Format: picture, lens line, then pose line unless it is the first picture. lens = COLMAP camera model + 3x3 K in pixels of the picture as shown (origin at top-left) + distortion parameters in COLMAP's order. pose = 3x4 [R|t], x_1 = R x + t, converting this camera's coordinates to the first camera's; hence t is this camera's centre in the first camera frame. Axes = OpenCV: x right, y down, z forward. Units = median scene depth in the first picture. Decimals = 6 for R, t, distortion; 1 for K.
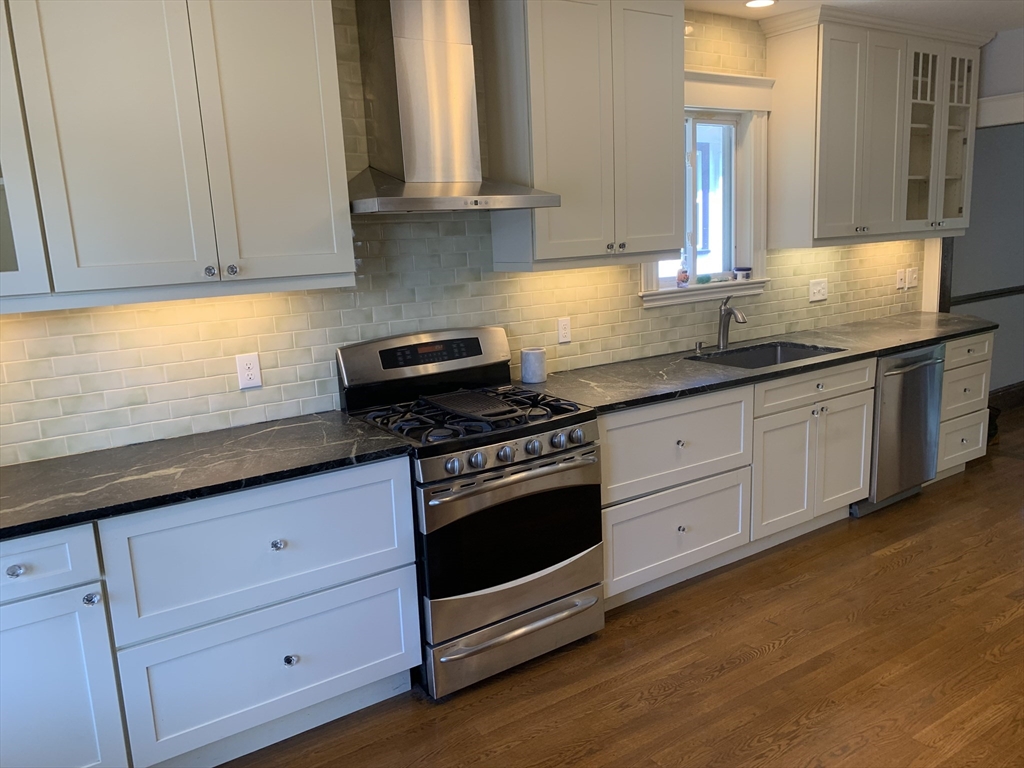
lens RADIAL K [[770.9, 0, 503.4], [0, 770.9, 389.4], [0, 0, 1]] dist [0.019060, -0.034632]
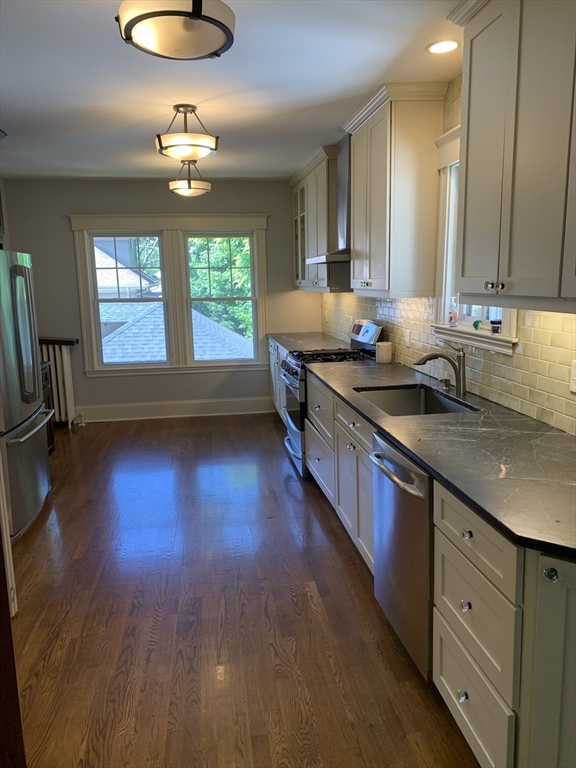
lens RADIAL K [[578.2, 0, 285.6], [0, 578.2, 384.2], [0, 0, 1]] dist [0.019060, -0.034632]
pose [[-0.406702, 0.214795, -0.887951, 1.225511], [-0.146336, 0.944099, 0.295403, -0.301309], [0.901765, 0.250080, -0.352535, 1.252177]]
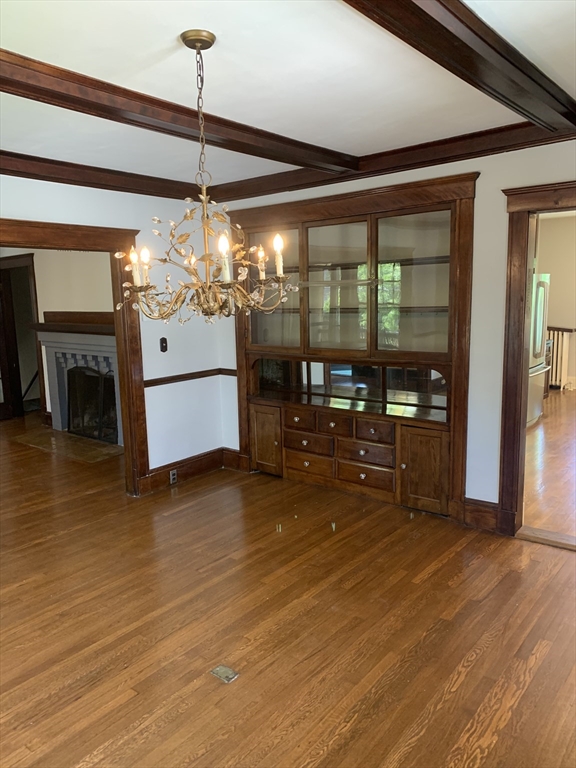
lens RADIAL K [[578.2, 0, 286.6], [0, 578.2, 383.5], [0, 0, 1]] dist [0.019060, -0.034632]
pose [[-0.946490, 0.121020, -0.299183, 1.820670], [0.006334, 0.933818, 0.357692, -0.486694], [0.322671, 0.336657, -0.884616, 1.890543]]
